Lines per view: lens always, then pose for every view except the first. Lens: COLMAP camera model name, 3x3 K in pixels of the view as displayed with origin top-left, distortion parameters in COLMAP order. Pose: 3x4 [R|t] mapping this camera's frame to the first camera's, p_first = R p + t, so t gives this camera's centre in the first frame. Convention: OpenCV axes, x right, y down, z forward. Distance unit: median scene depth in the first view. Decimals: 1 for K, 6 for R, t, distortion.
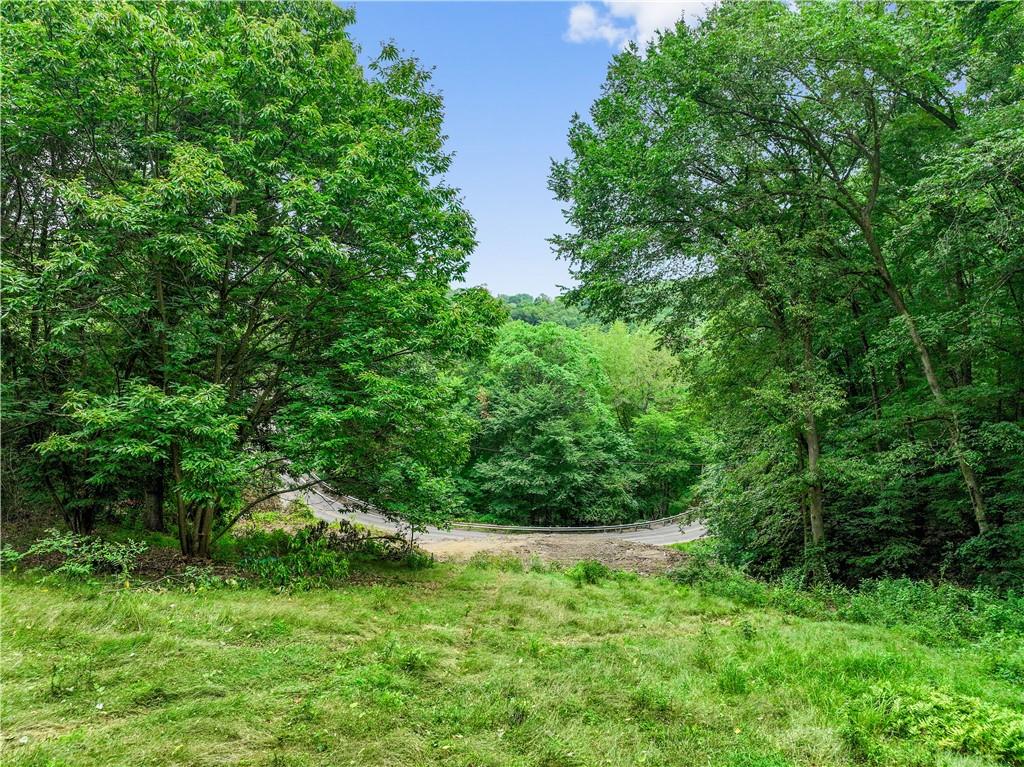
lens RADIAL K [[724.6, 0, 518.2], [0, 724.6, 381.1], [0, 0, 1]] dist [0.037860, 0.000590]
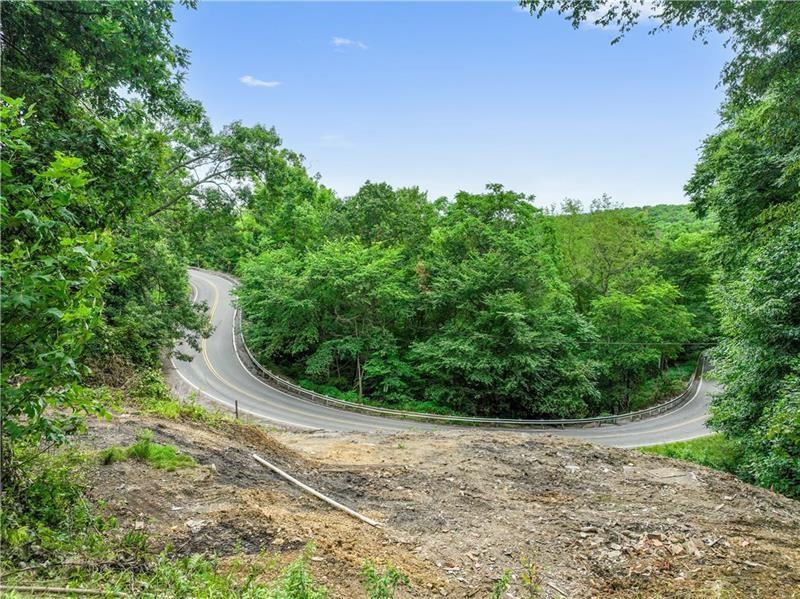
lens RADIAL K [[566.1, 0, 393.3], [0, 566.1, 298.8], [0, 0, 1]] dist [0.037860, 0.000590]
pose [[0.989843, 0.003435, -0.142121, 0.016584], [-0.003754, 0.999991, -0.001974, 0.060765], [0.142113, 0.002488, 0.989847, 0.315634]]
